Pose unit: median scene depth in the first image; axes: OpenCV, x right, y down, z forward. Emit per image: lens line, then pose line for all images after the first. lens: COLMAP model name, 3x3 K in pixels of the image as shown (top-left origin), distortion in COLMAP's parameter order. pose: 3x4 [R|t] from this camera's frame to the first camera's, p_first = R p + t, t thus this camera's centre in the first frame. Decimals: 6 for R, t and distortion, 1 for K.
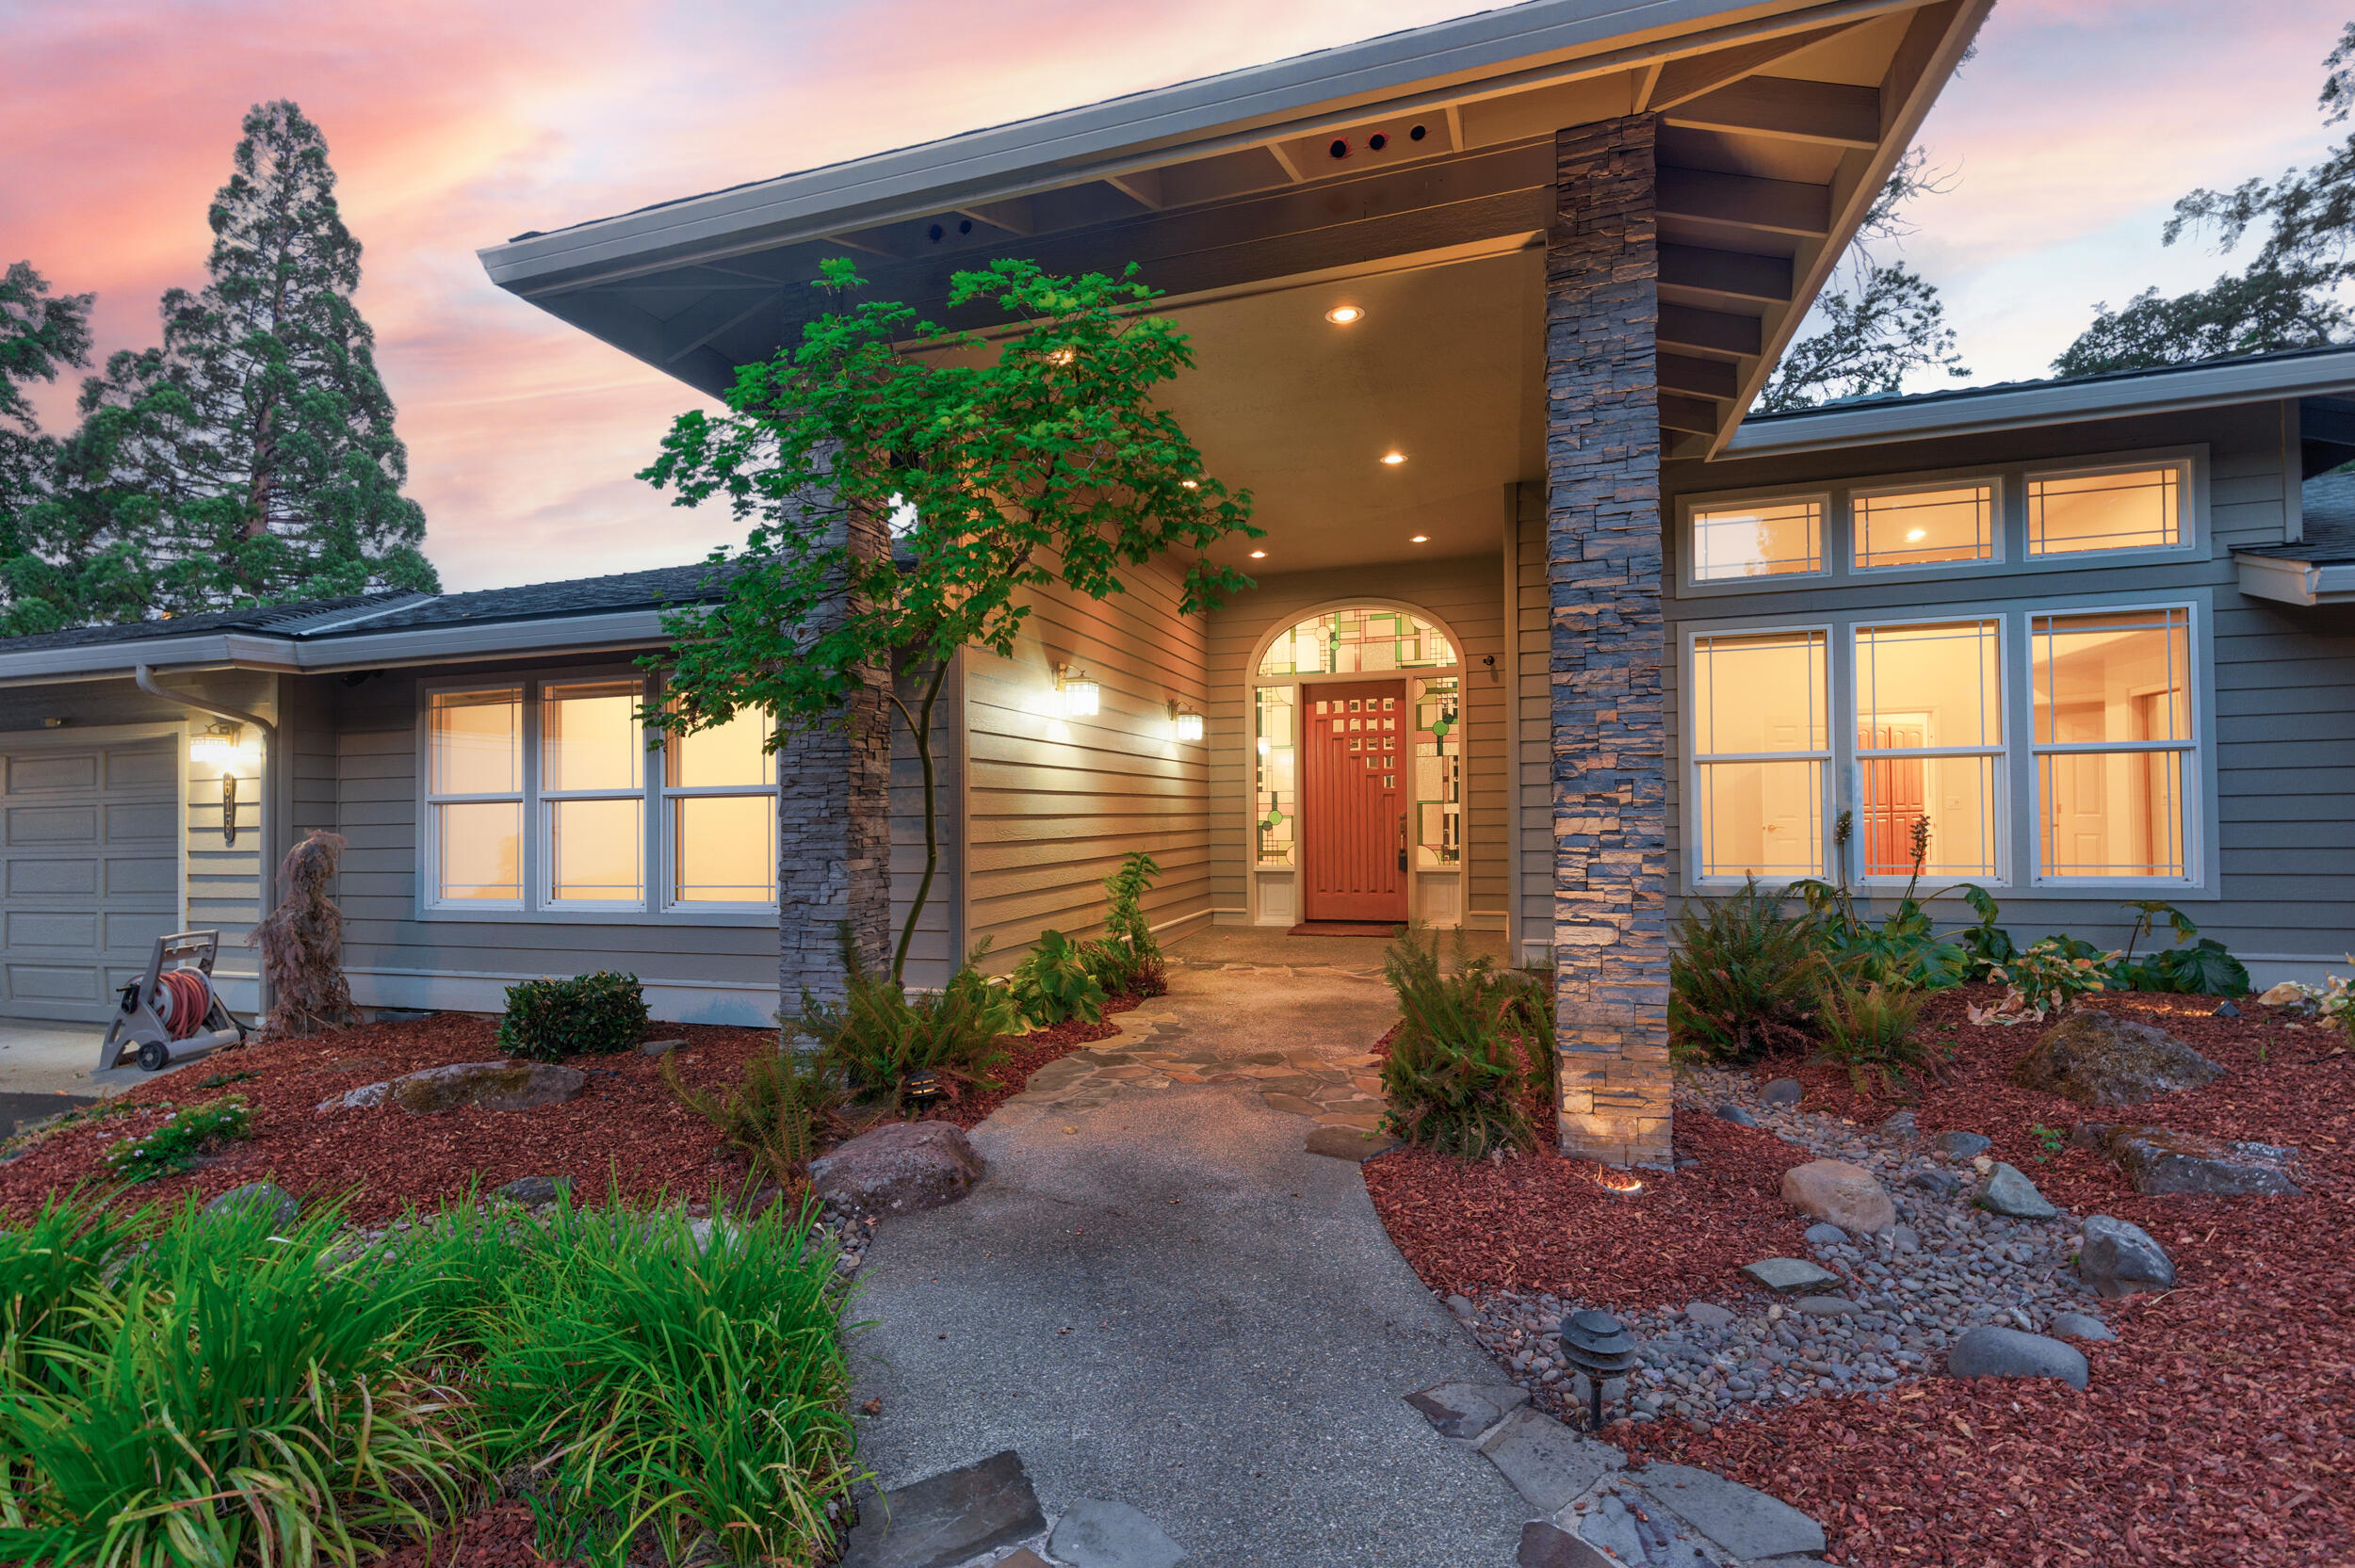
lens RADIAL K [[1077.9, 0, 1185.9], [0, 1077.9, 798.6], [0, 0, 1]] dist [0.002487, 0.000031]
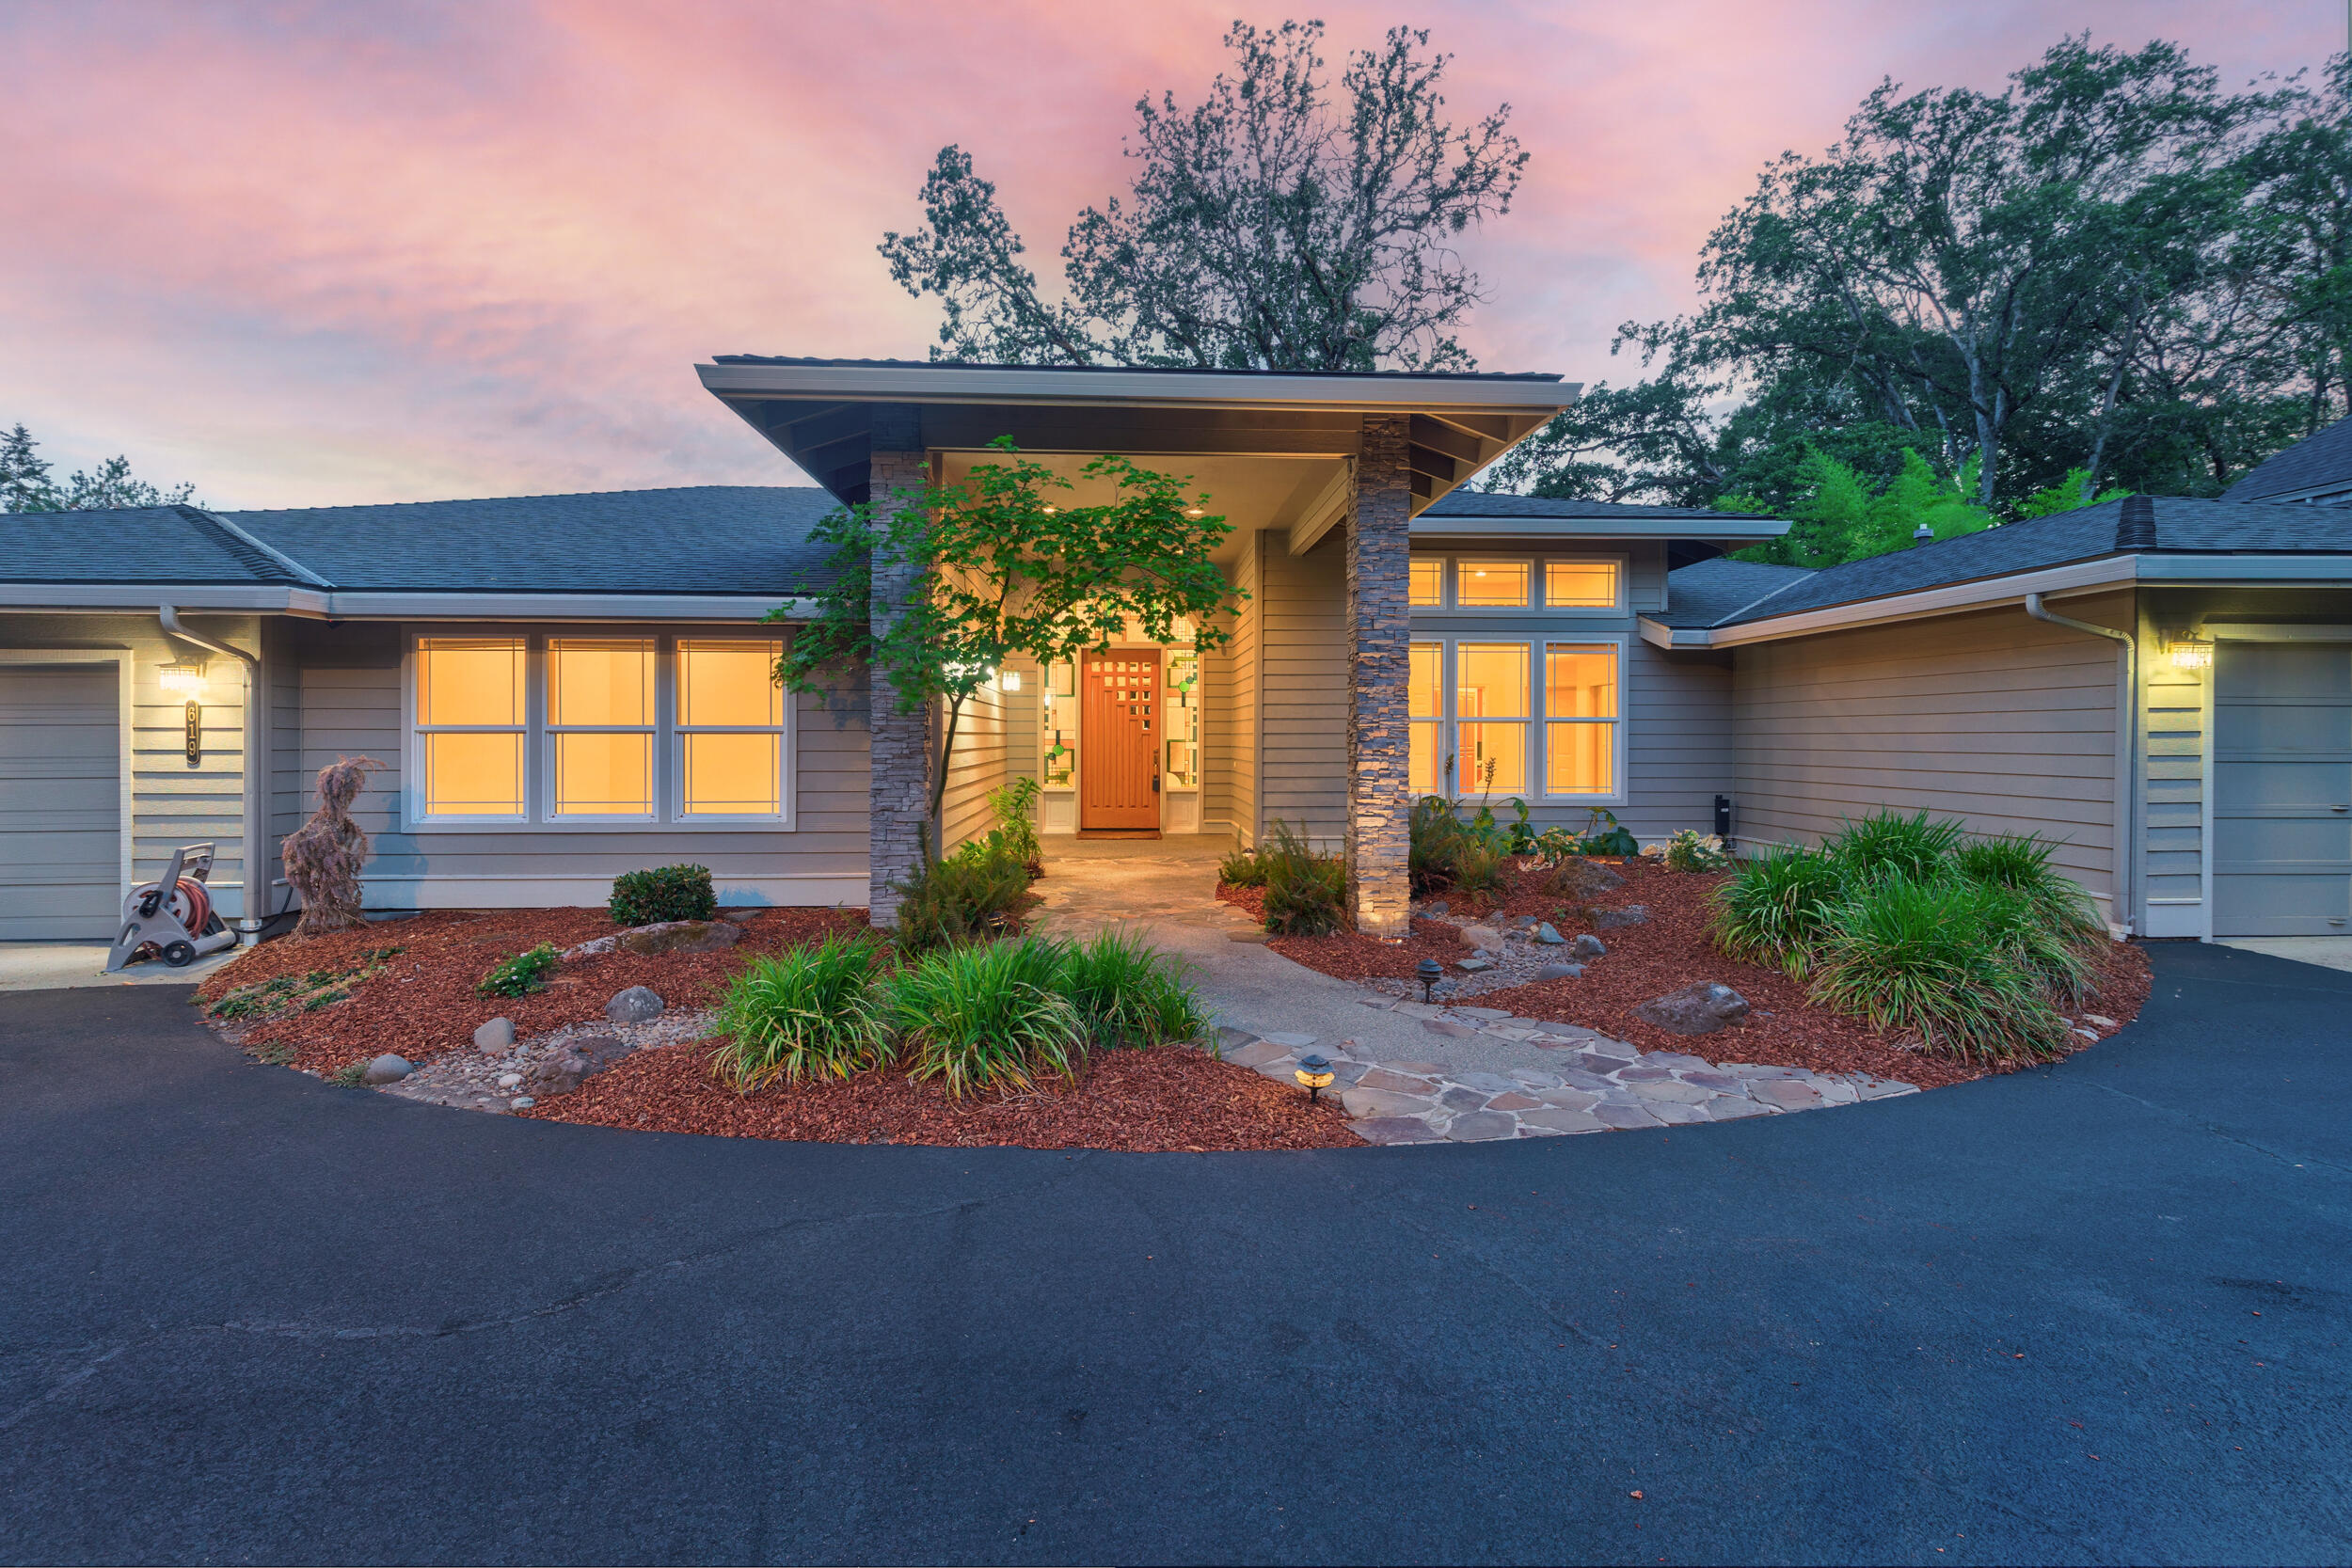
lens RADIAL K [[1063.4, 0, 1176.2], [0, 1063.4, 735.7], [0, 0, 1]] dist [0.002453, 0.000612]
pose [[0.936557, 0.018347, 0.350034, -0.335934], [-0.022687, 0.999708, 0.008301, -0.019695], [-0.349780, -0.015715, 0.936700, -0.359076]]
